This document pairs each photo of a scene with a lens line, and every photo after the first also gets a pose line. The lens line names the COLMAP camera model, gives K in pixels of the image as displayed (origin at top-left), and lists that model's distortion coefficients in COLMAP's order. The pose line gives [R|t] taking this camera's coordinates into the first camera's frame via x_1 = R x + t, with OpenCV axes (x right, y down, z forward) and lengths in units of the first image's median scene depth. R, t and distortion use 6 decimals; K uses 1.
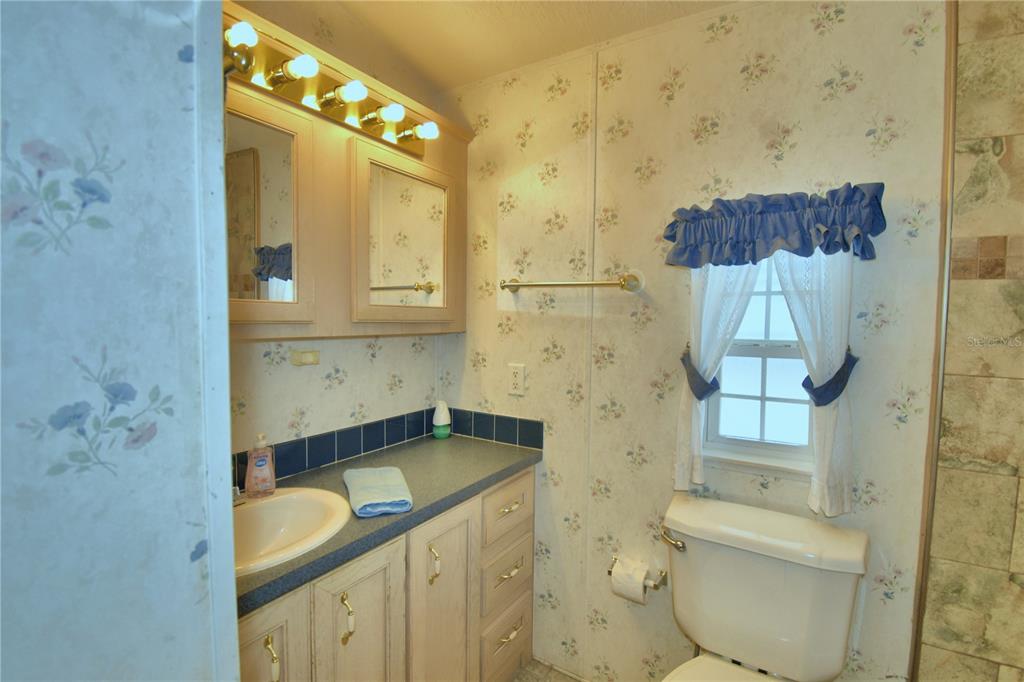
lens RADIAL K [[453.2, 0, 528.3], [0, 453.2, 347.9], [0, 0, 1]] dist [0.006773, -0.015588]
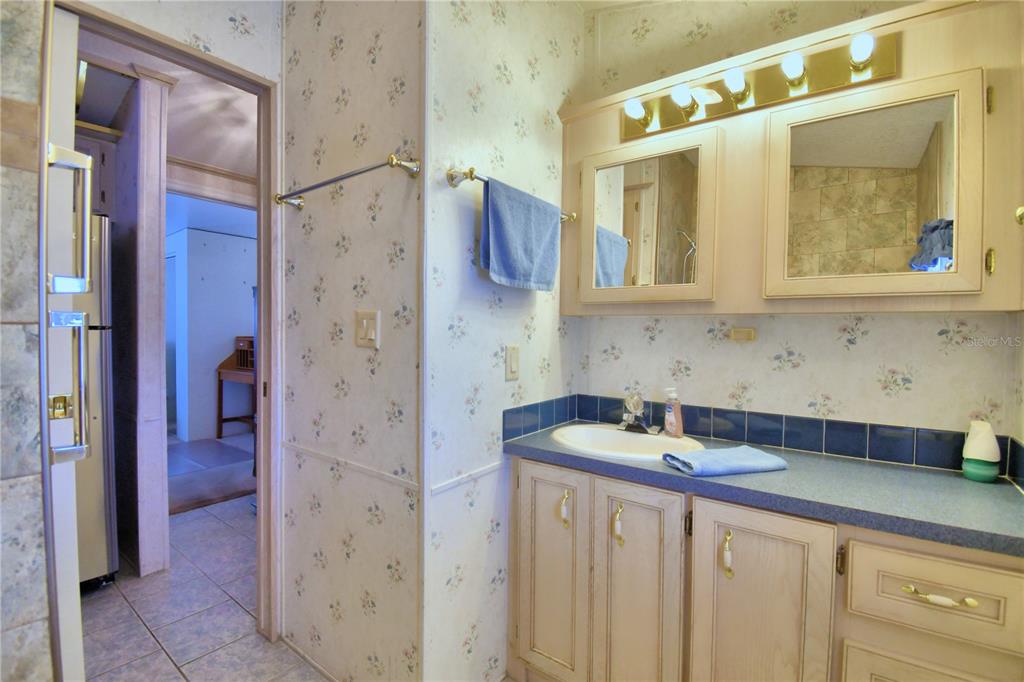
lens RADIAL K [[453.2, 0, 514.3], [0, 453.2, 339.4], [0, 0, 1]] dist [0.006773, -0.015588]
pose [[-0.050102, 0.004038, -0.998736, 0.928636], [-0.073656, 0.997254, 0.007727, 0.093192], [0.996024, 0.073950, -0.049667, 0.761075]]
